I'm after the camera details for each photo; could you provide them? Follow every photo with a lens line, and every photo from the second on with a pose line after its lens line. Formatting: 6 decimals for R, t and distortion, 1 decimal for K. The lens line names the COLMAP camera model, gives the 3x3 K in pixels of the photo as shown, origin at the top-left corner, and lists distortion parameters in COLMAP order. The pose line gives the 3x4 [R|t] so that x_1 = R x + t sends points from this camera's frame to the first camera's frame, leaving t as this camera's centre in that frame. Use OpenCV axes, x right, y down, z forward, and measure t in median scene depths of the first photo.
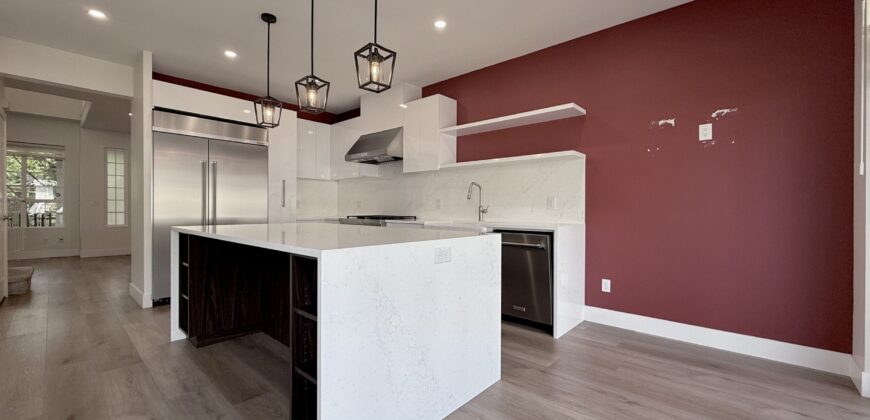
lens RADIAL K [[349.0, 0, 432.4], [0, 349.0, 210.1], [0, 0, 1]] dist [0.000965, 0.000013]
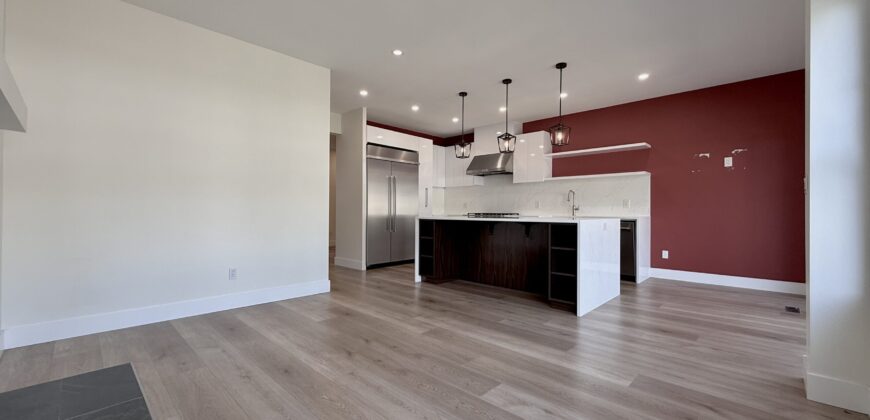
lens RADIAL K [[349.0, 0, 432.4], [0, 349.0, 210.1], [0, 0, 1]] dist [0.000965, 0.000013]
pose [[0.999637, 0.000133, -0.026949, -0.437482], [-0.000364, 0.999963, -0.008562, 0.020406], [0.026947, 0.008568, 0.999600, -0.526485]]
